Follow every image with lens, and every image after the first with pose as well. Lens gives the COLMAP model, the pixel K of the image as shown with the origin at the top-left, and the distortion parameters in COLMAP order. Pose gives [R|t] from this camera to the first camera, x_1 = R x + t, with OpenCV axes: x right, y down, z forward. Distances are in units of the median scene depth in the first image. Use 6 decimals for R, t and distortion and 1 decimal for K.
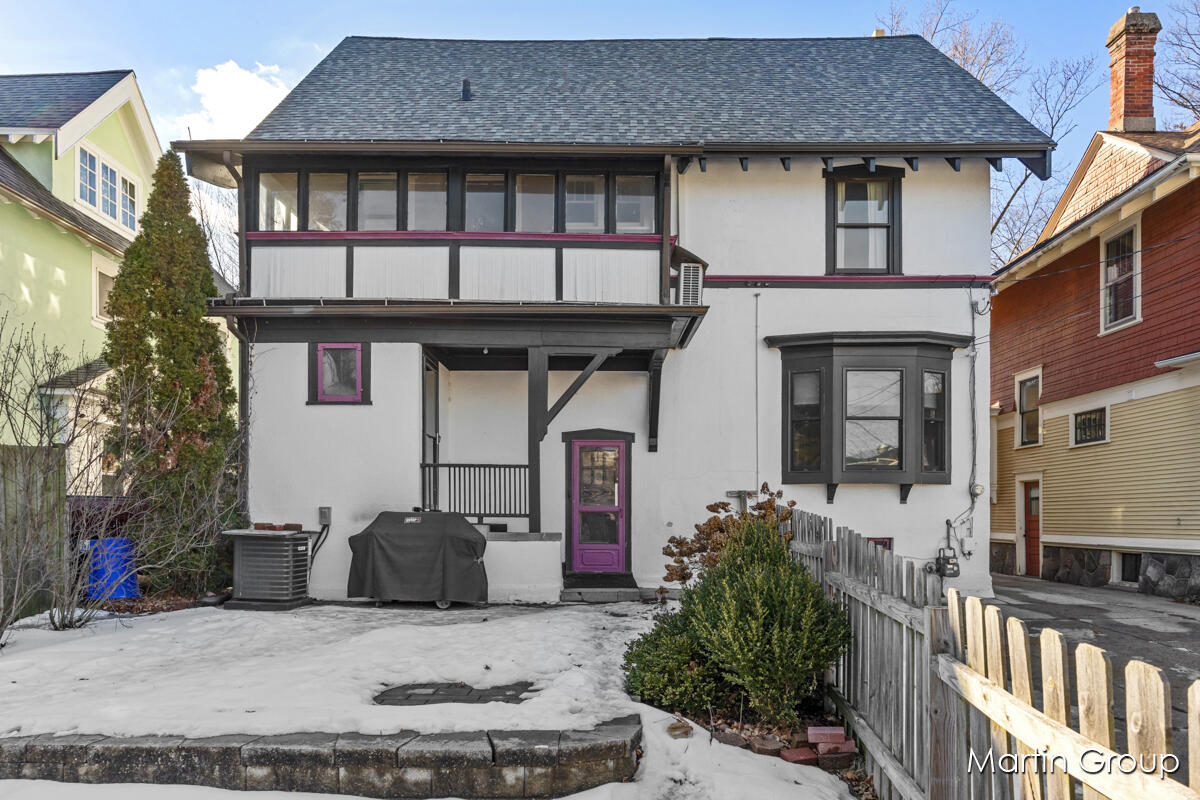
lens RADIAL K [[798.2, 0, 600.1], [0, 798.2, 523.9], [0, 0, 1]] dist [0.003527, 0.002940]
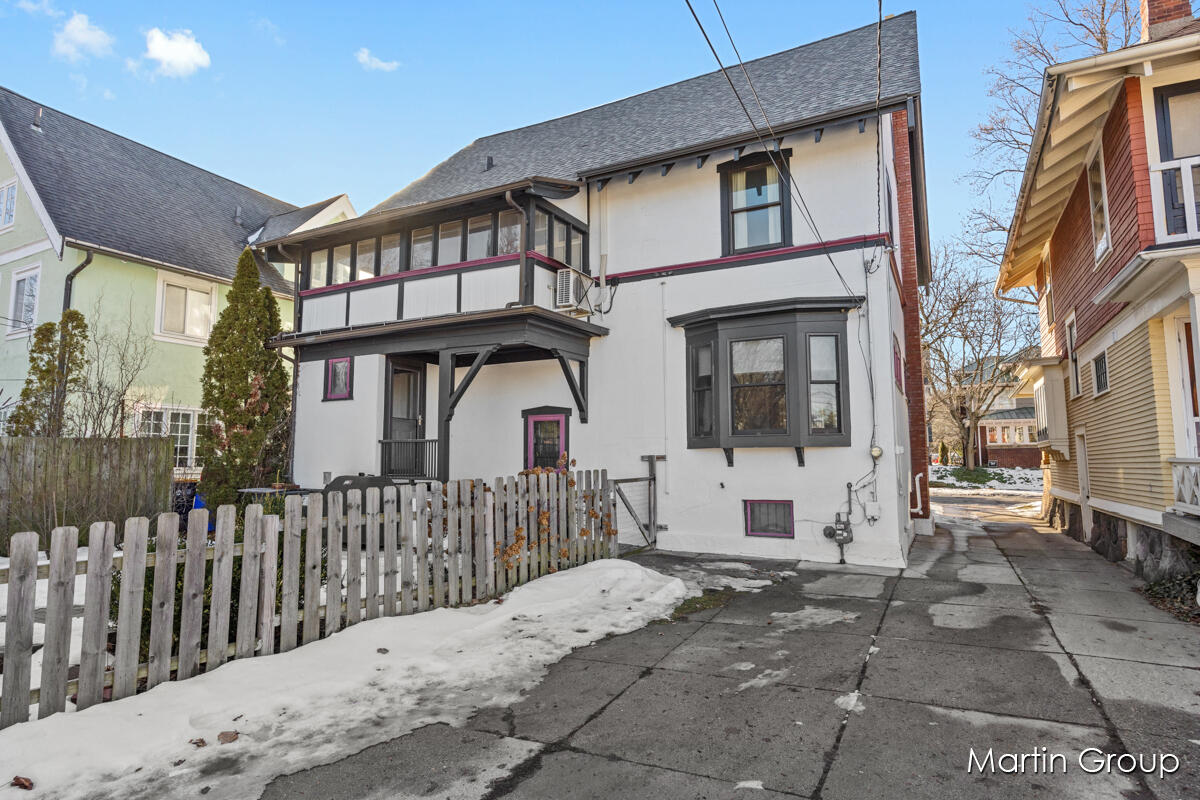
lens RADIAL K [[654.8, 0, 600.0], [0, 654.8, 400.0], [0, 0, 1]] dist [-0.001114, -0.000103]
pose [[0.890051, -0.049442, -0.453173, 0.533015], [0.000884, 0.994286, -0.106741, -0.020781], [0.455861, 0.094605, 0.885009, 0.148304]]
